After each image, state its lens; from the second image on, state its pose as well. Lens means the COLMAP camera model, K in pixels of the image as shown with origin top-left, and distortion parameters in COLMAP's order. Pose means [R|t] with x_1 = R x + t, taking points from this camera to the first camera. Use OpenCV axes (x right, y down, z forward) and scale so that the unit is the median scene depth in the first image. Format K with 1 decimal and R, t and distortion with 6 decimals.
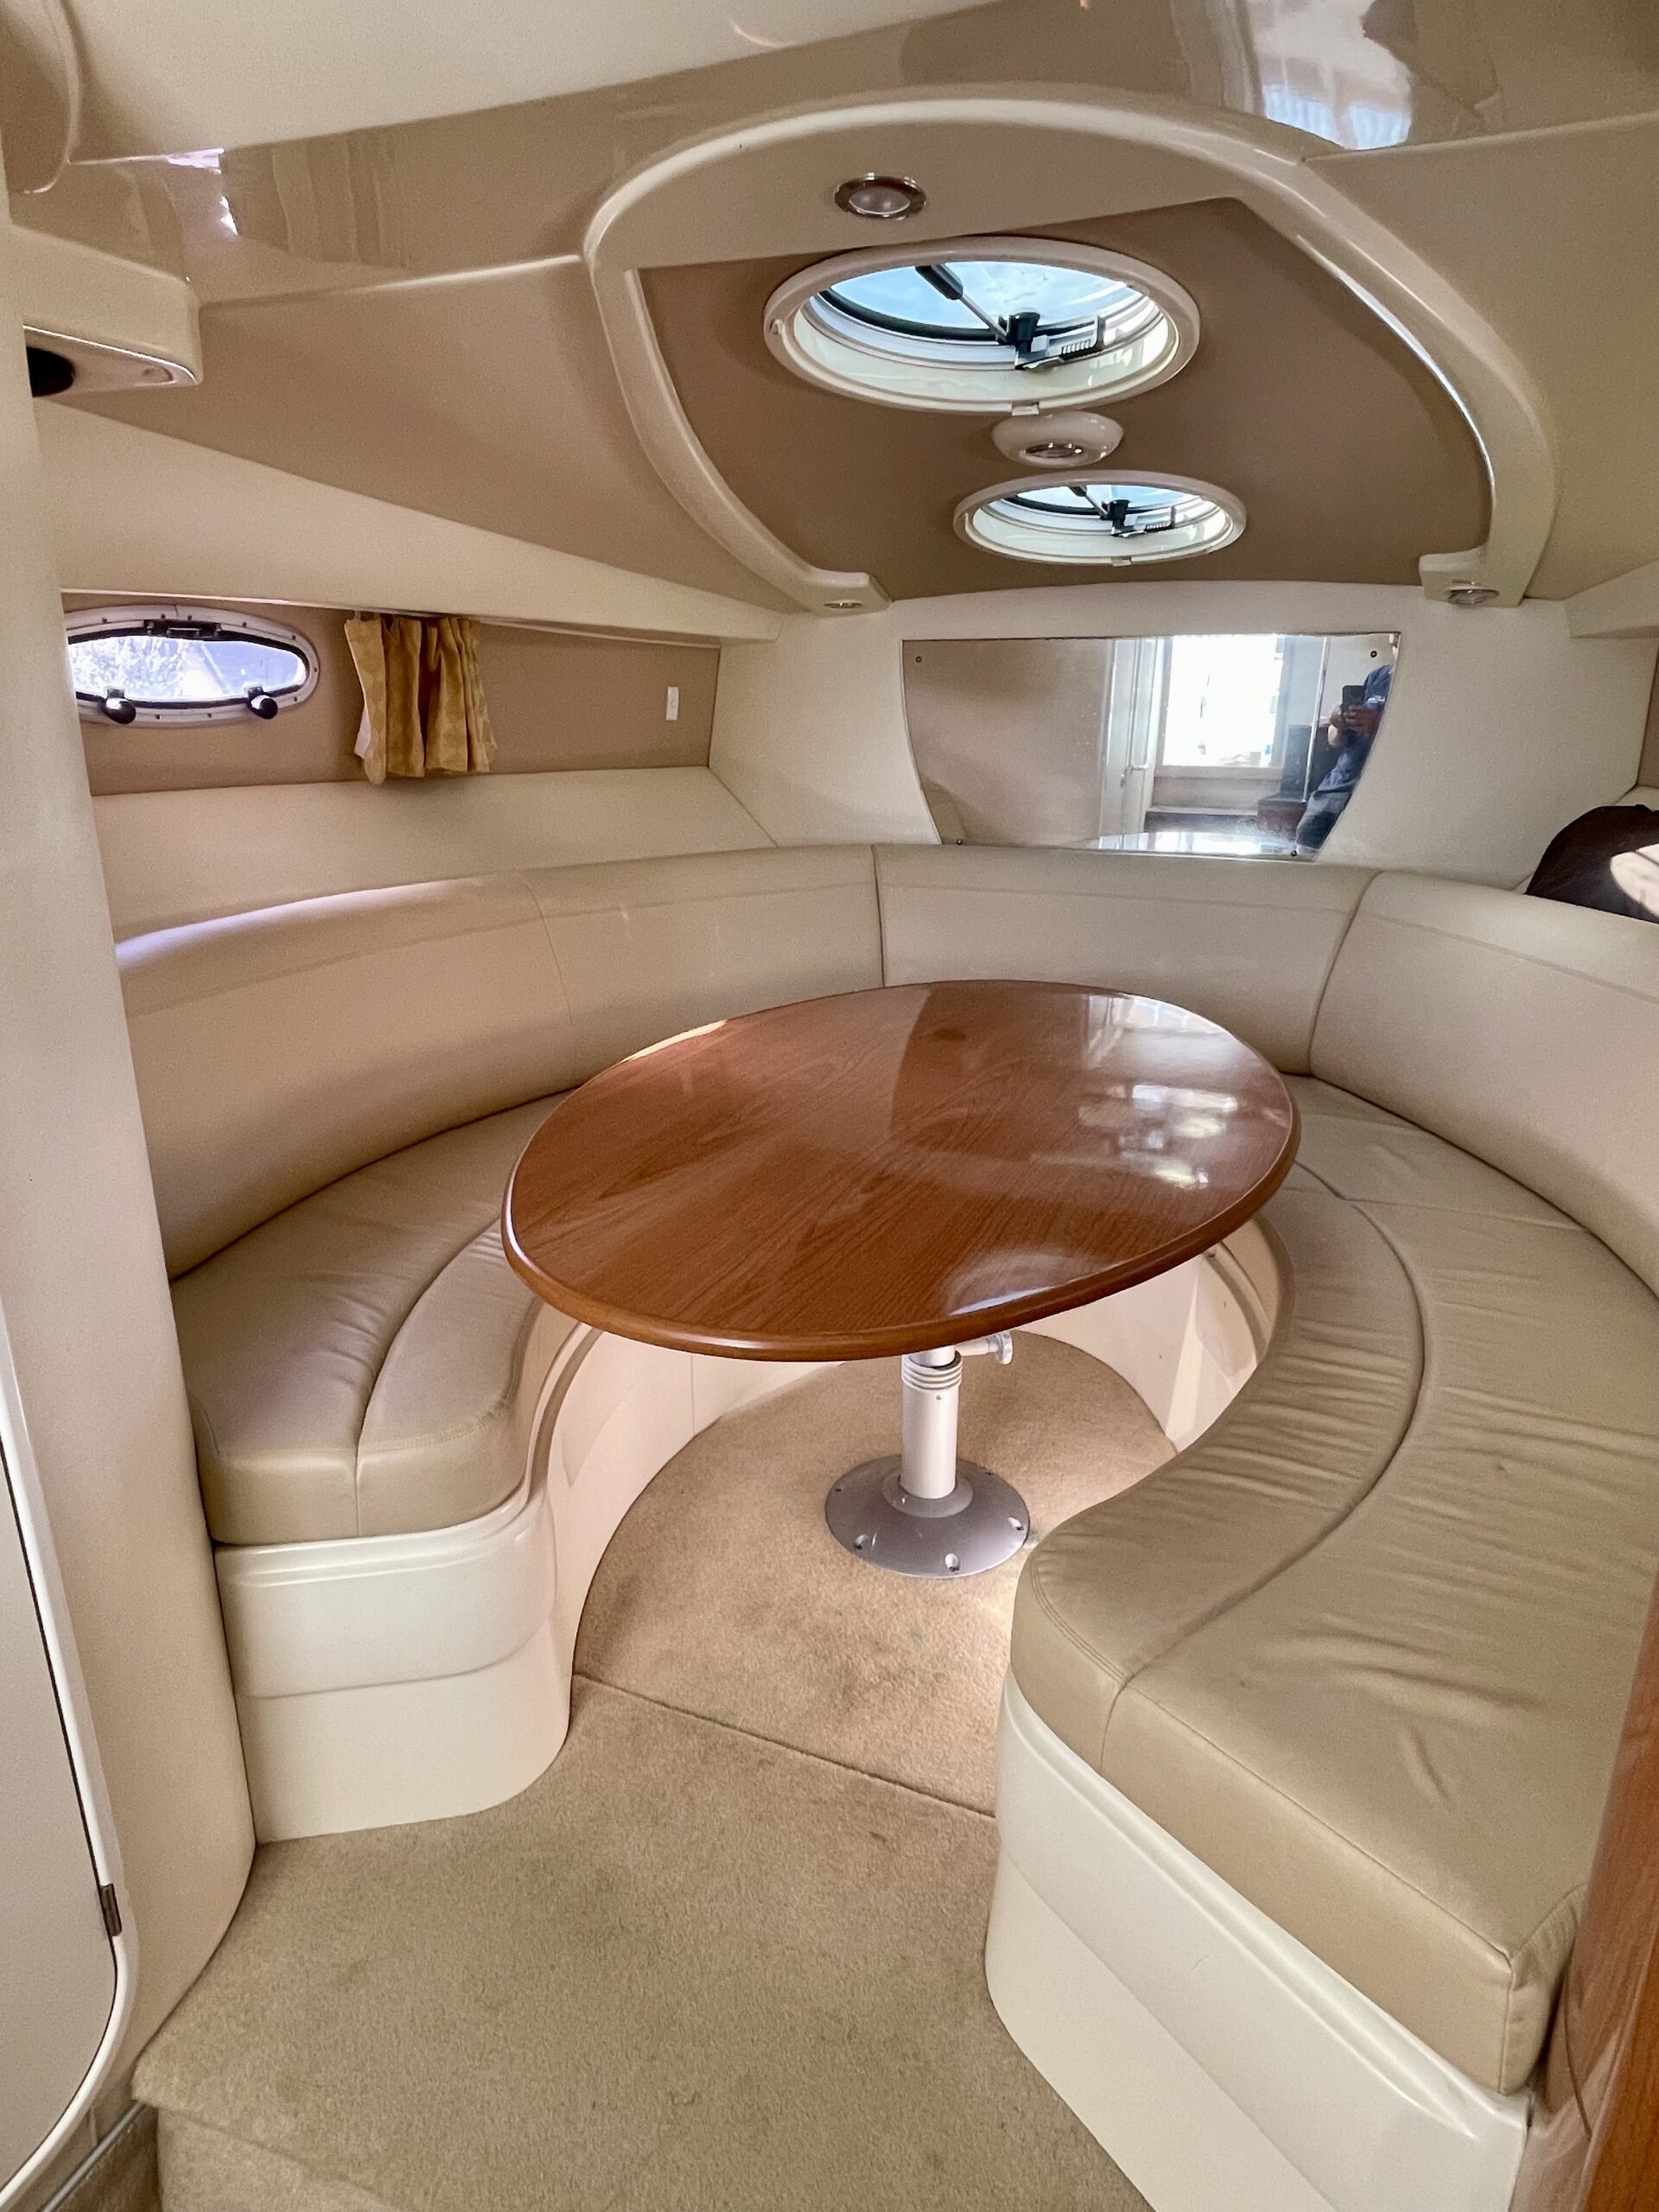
lens RADIAL K [[1240.3, 0, 836.0], [0, 1240.3, 1097.6], [0, 0, 1]] dist [0.006805, -0.002279]
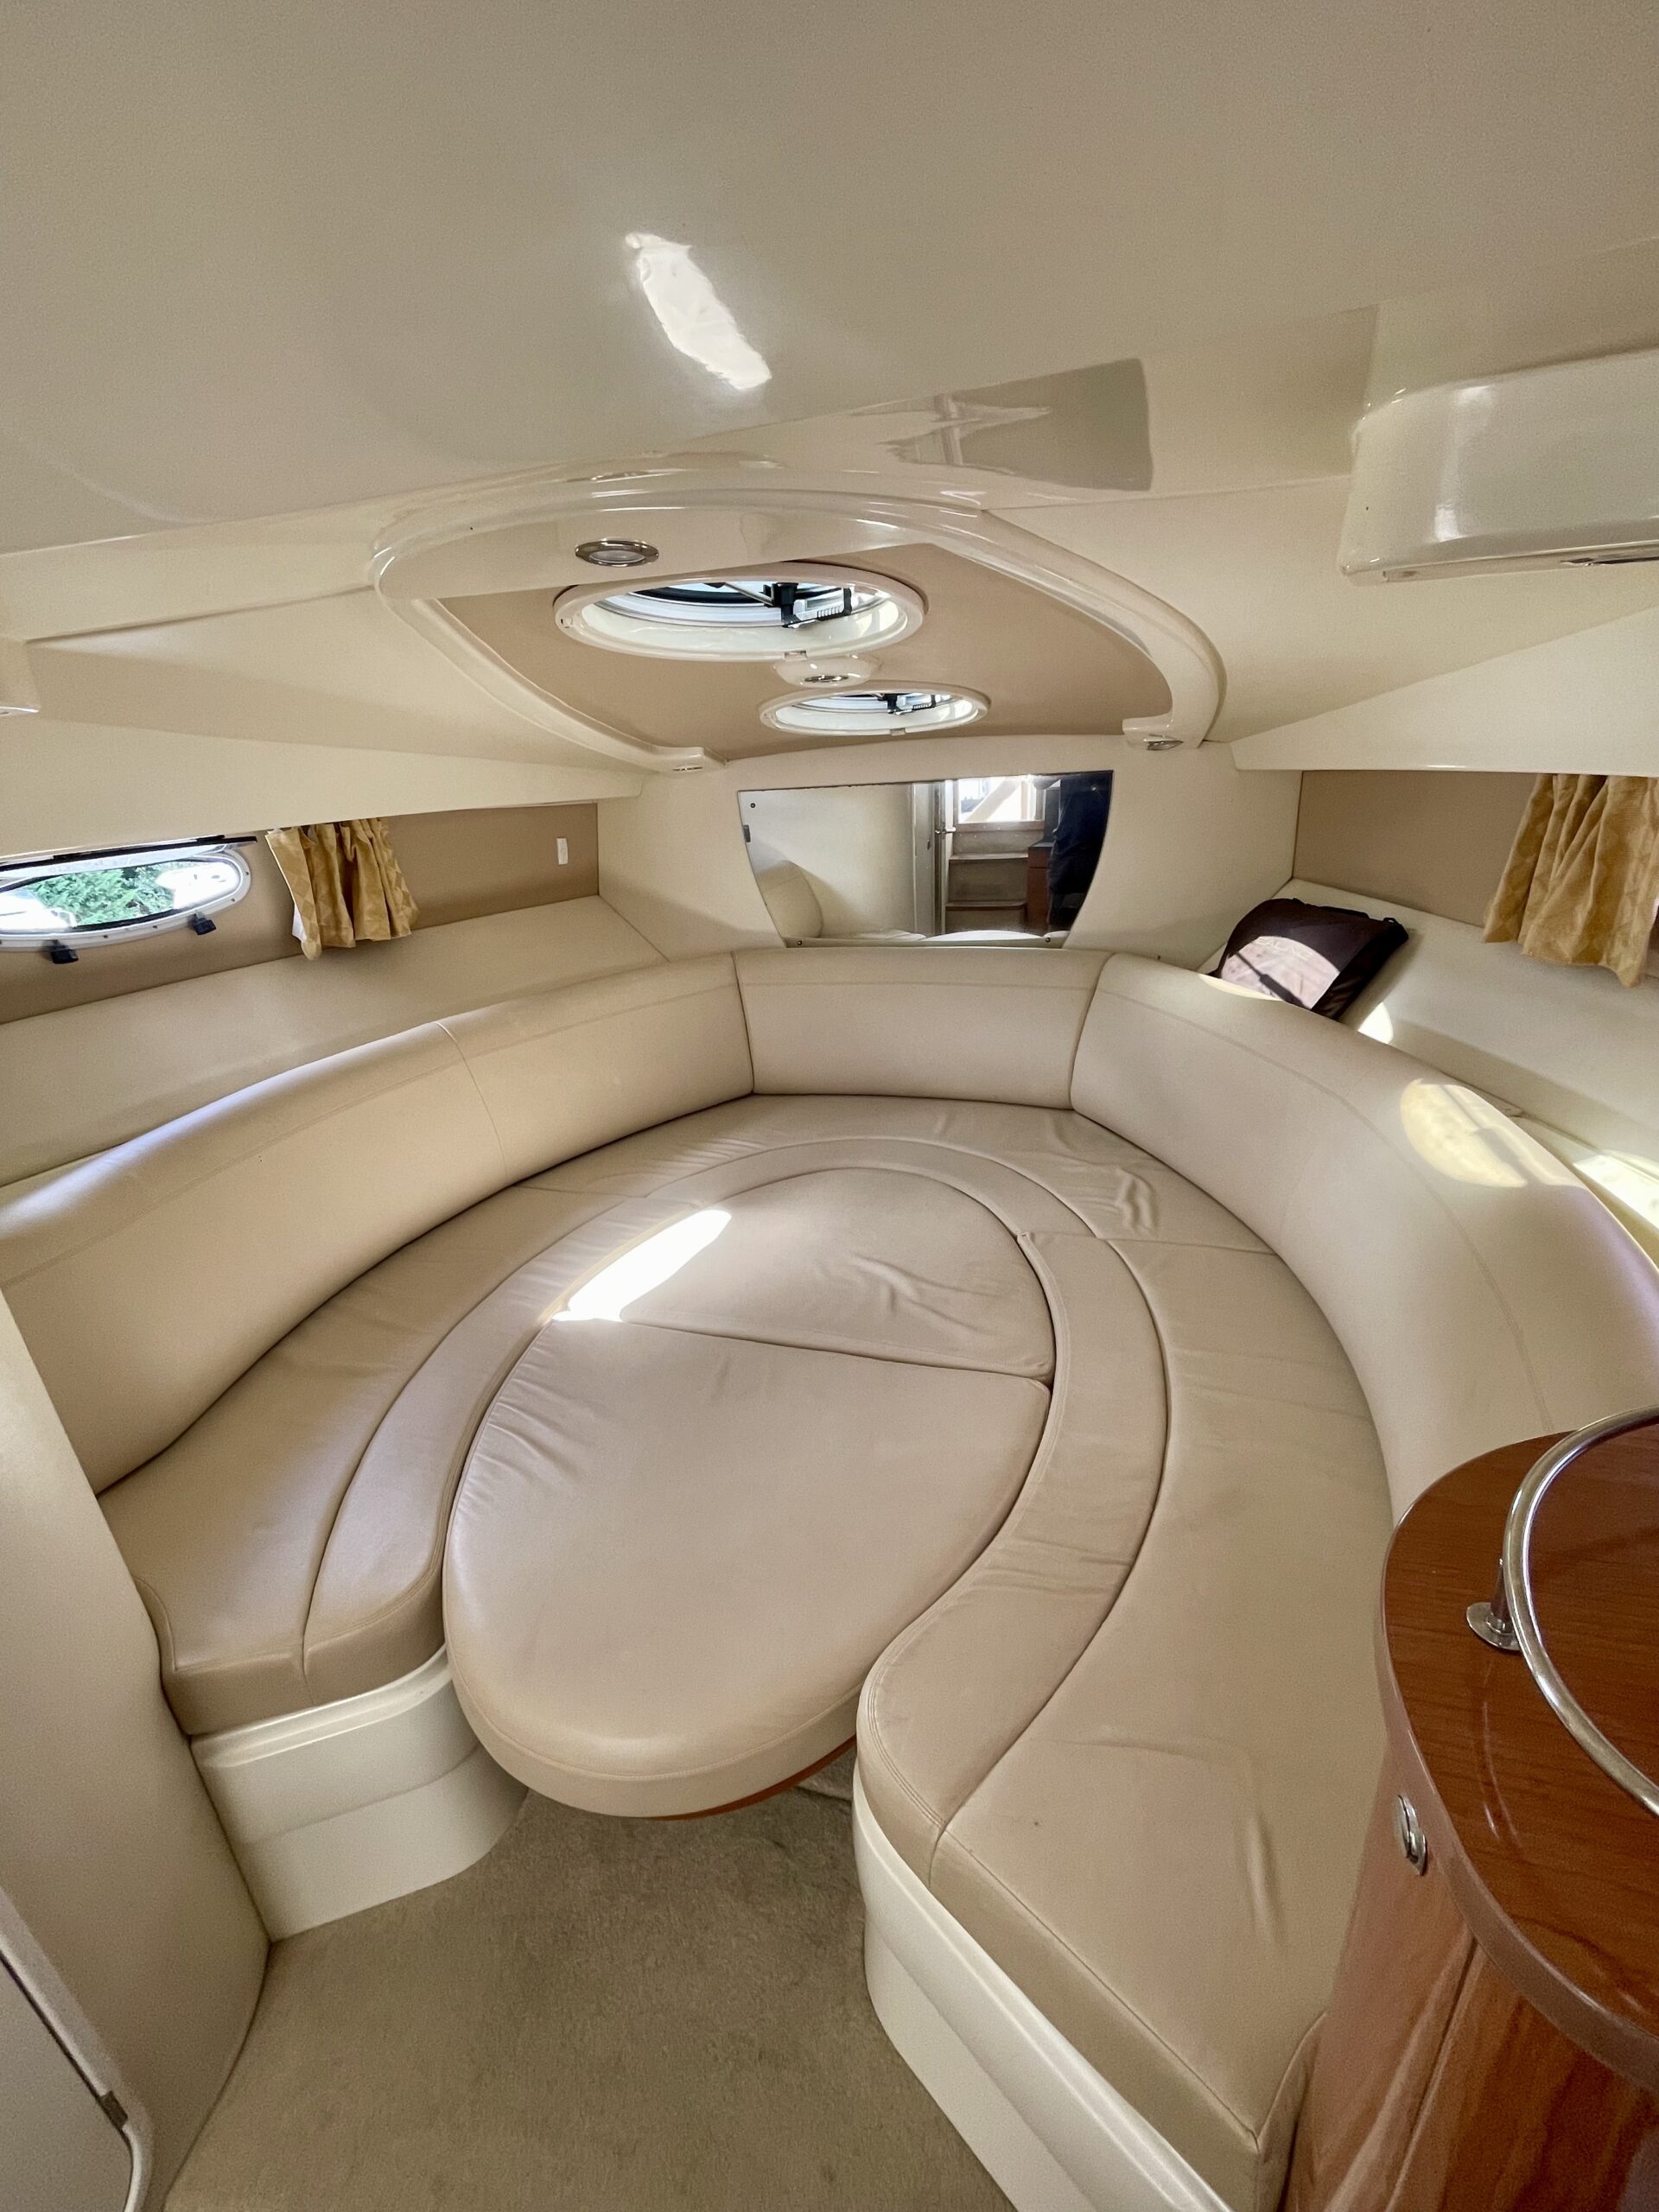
lens RADIAL K [[894.9, 0, 839.9], [0, 894.9, 1089.6], [0, 0, 1]] dist [-0.002172, 0.000367]
pose [[0.991014, -0.102360, 0.086104, 0.055184], [0.097420, 0.993448, 0.059744, -0.128179], [-0.091656, -0.050819, 0.994493, 0.069770]]
